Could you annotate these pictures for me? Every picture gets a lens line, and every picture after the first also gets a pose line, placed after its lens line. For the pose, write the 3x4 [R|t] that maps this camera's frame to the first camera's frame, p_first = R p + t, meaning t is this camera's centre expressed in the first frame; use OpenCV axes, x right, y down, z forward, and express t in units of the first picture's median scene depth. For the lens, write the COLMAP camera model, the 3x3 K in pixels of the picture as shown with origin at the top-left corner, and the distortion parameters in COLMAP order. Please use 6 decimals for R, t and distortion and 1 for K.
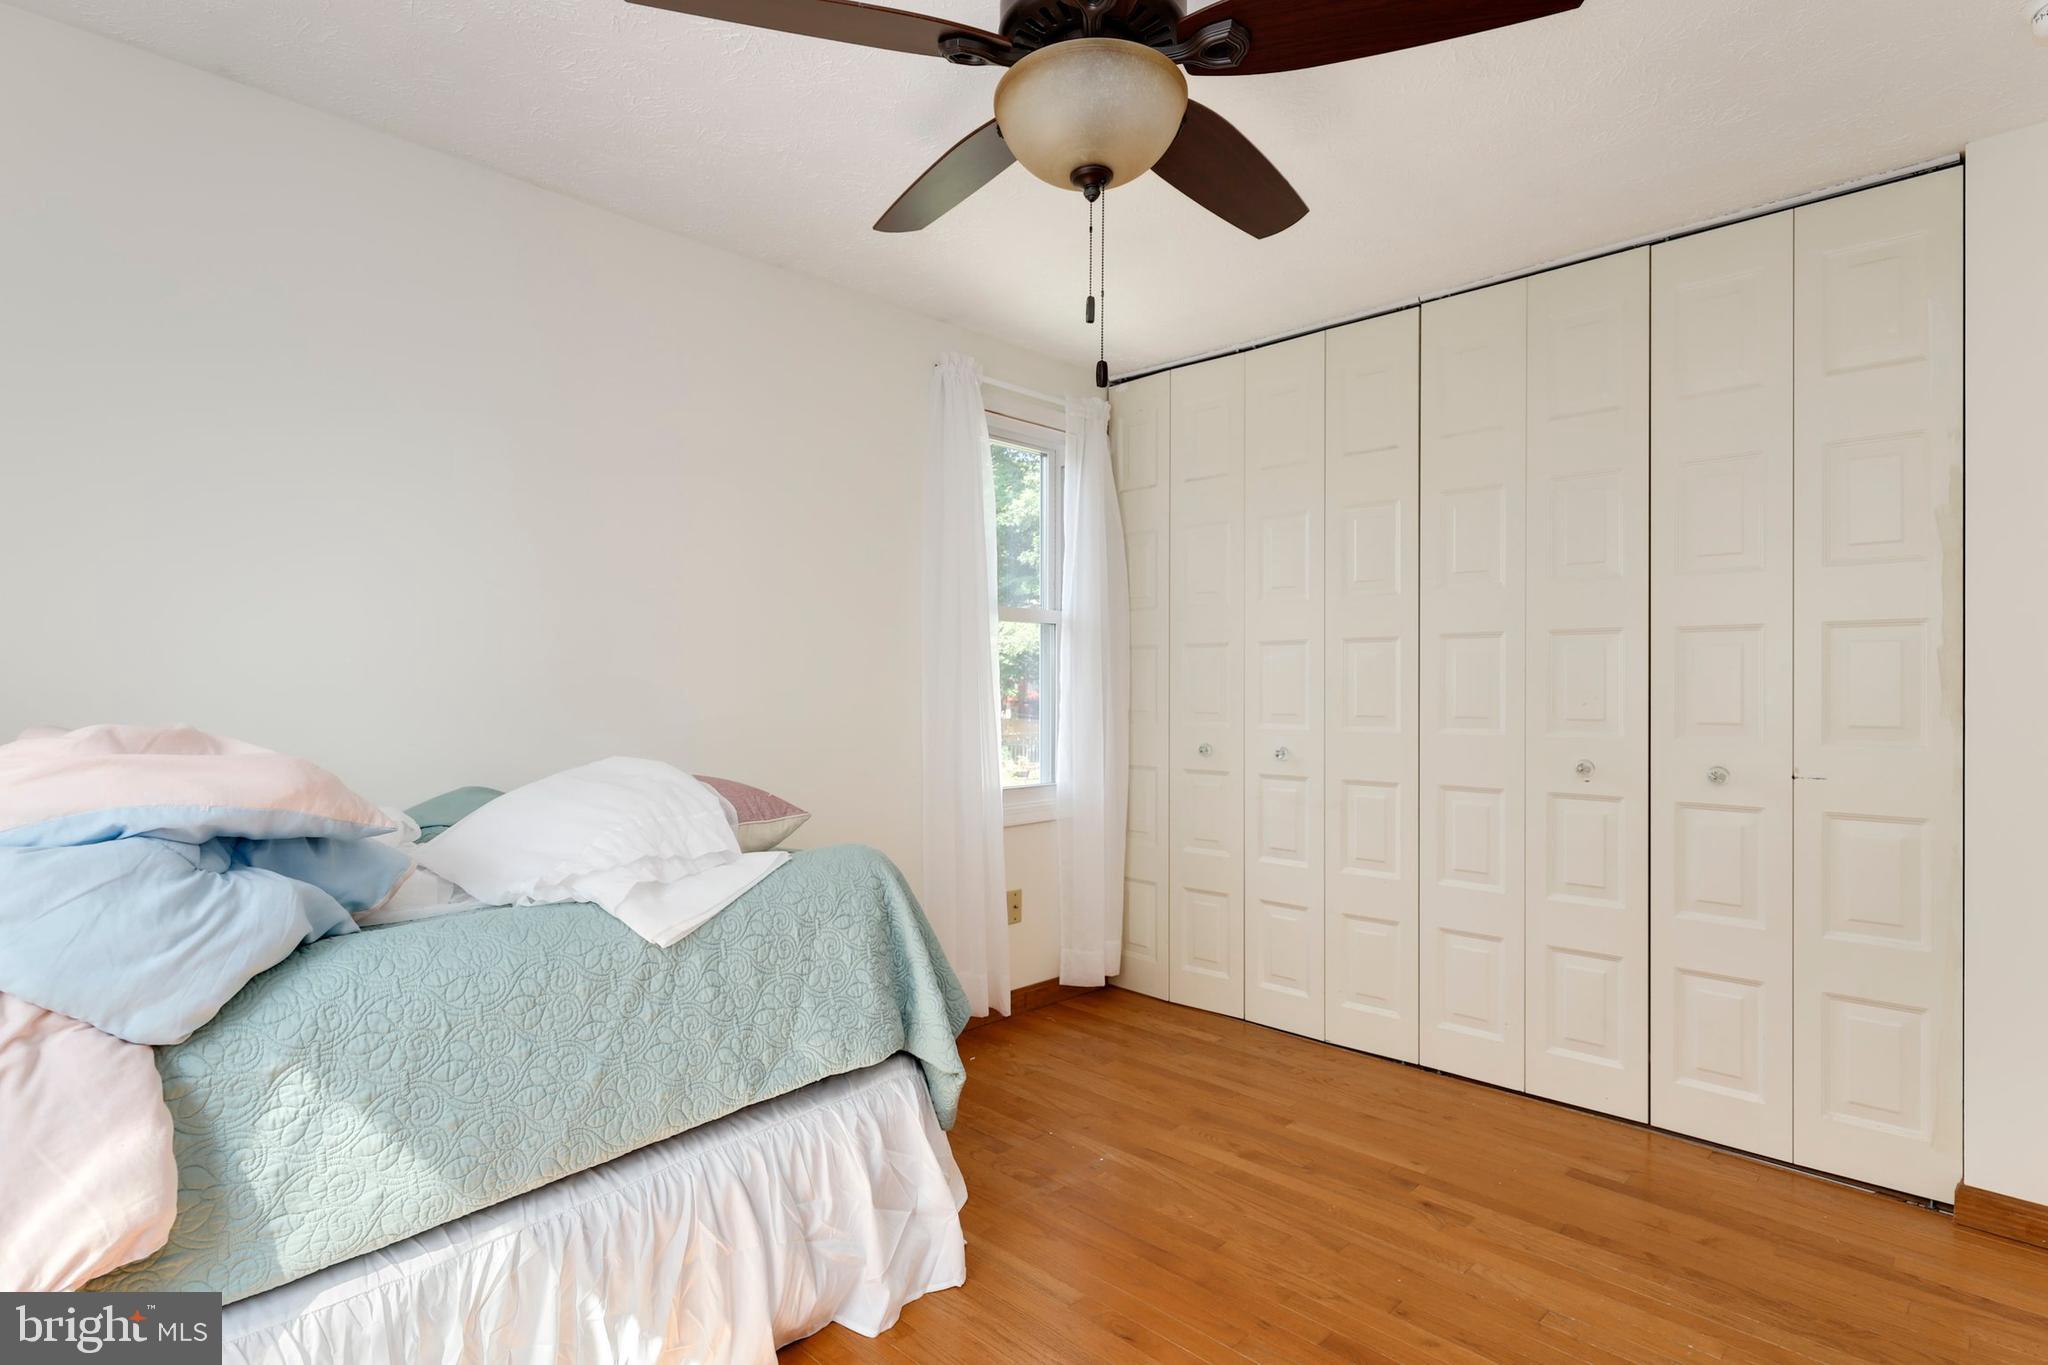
lens RADIAL K [[1001.0, 0, 1024.0], [0, 1001.0, 682.5], [0, 0, 1]] dist [0.002284, 0.001161]
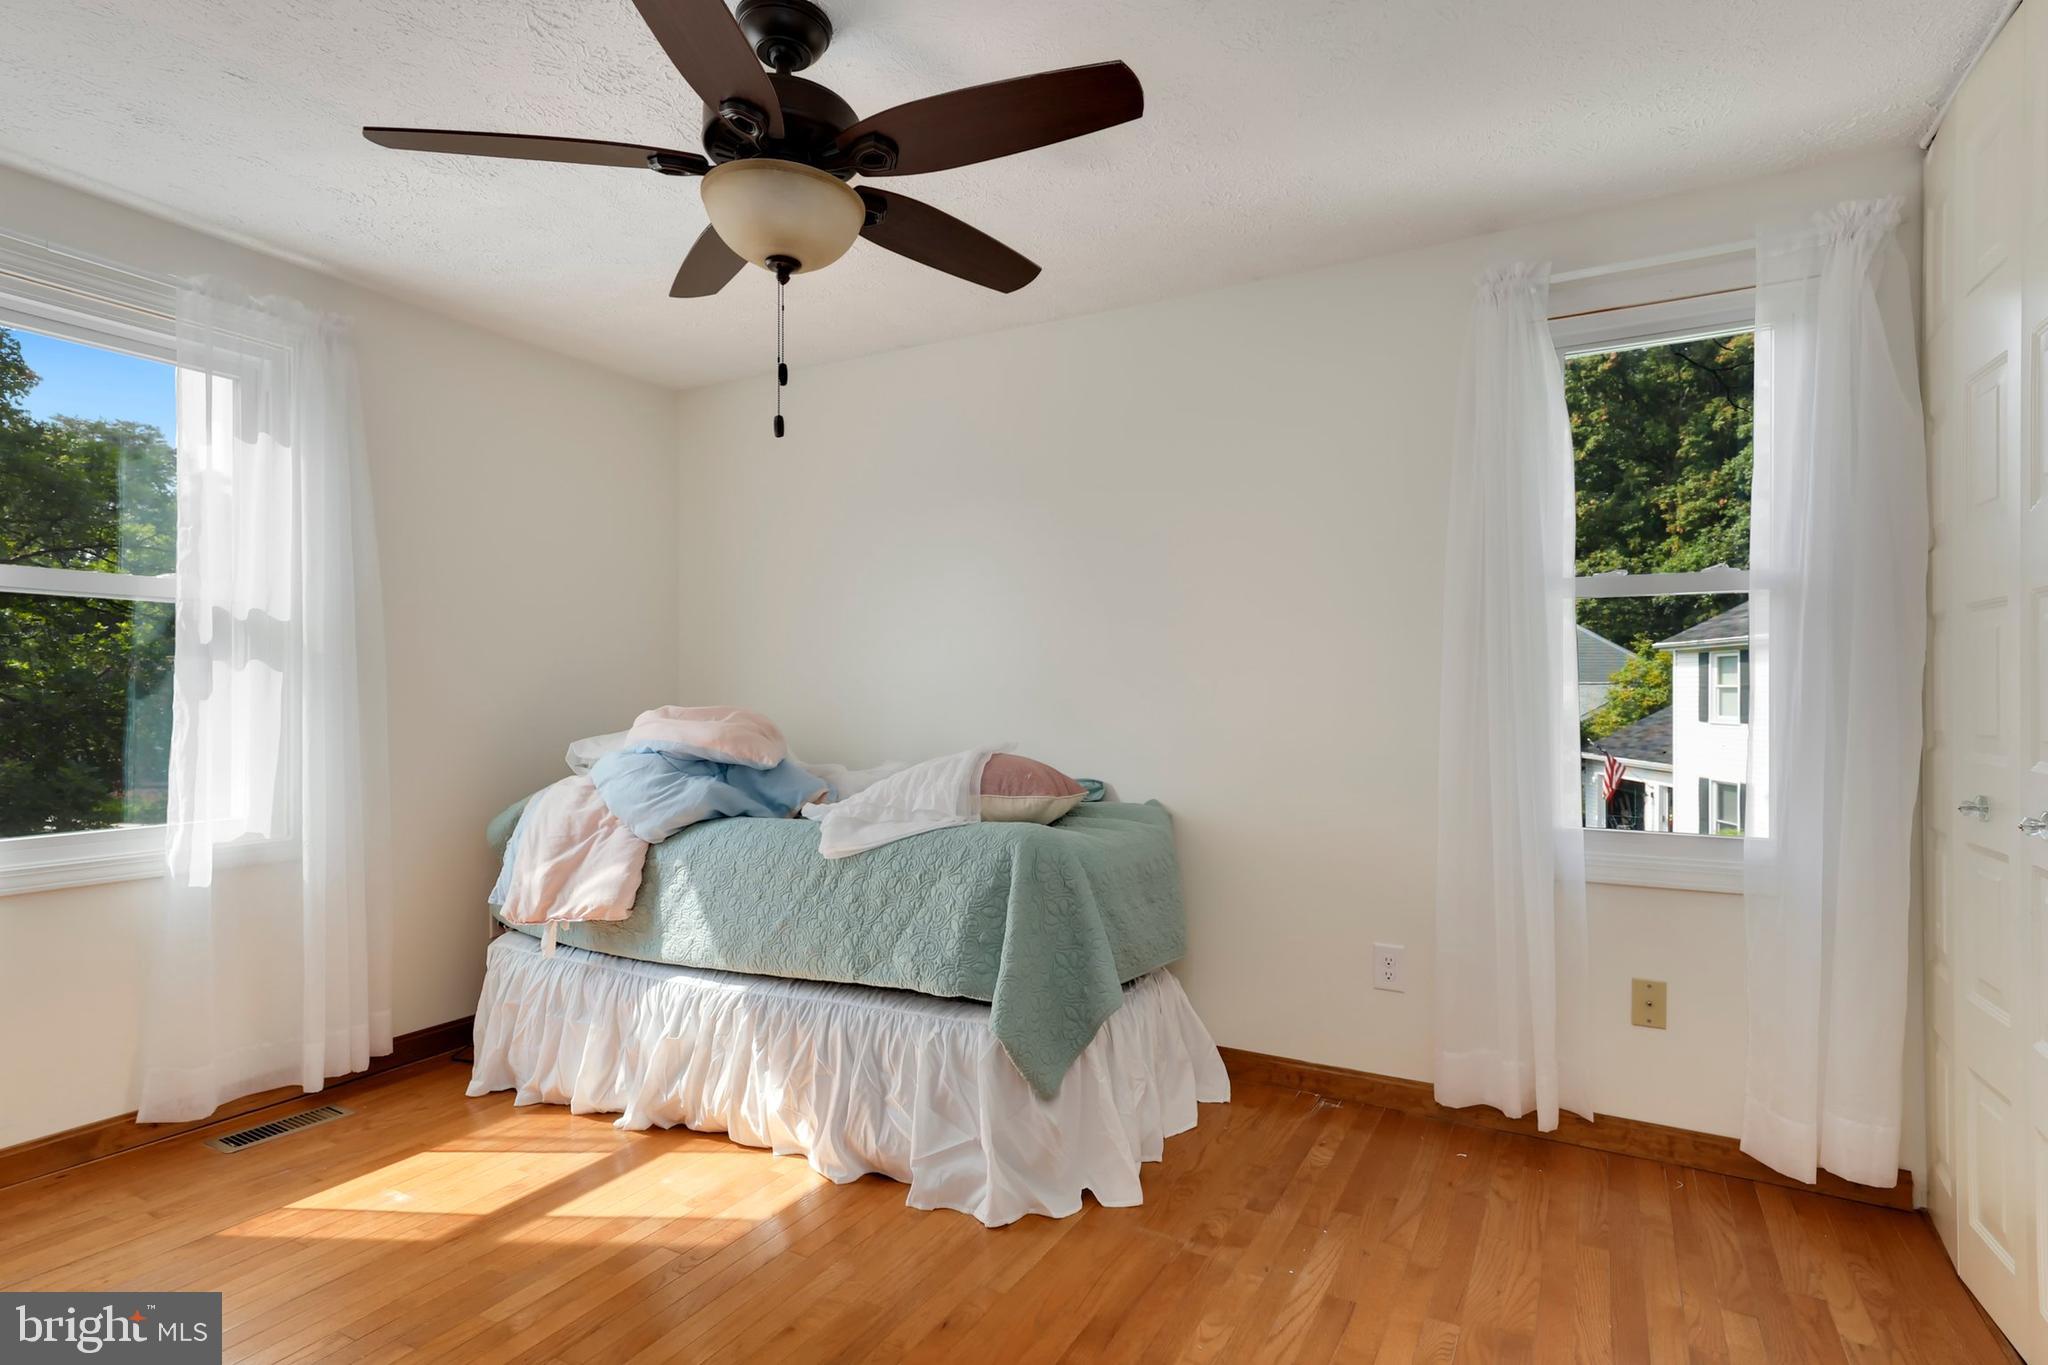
lens RADIAL K [[1001.0, 0, 1024.0], [0, 1001.0, 682.5], [0, 0, 1]] dist [0.002284, 0.001161]
pose [[0.285902, -0.008582, -0.958221, 1.064218], [0.005849, 0.999957, -0.007210, 0.006432], [0.958241, -0.003543, 0.285940, 0.757577]]
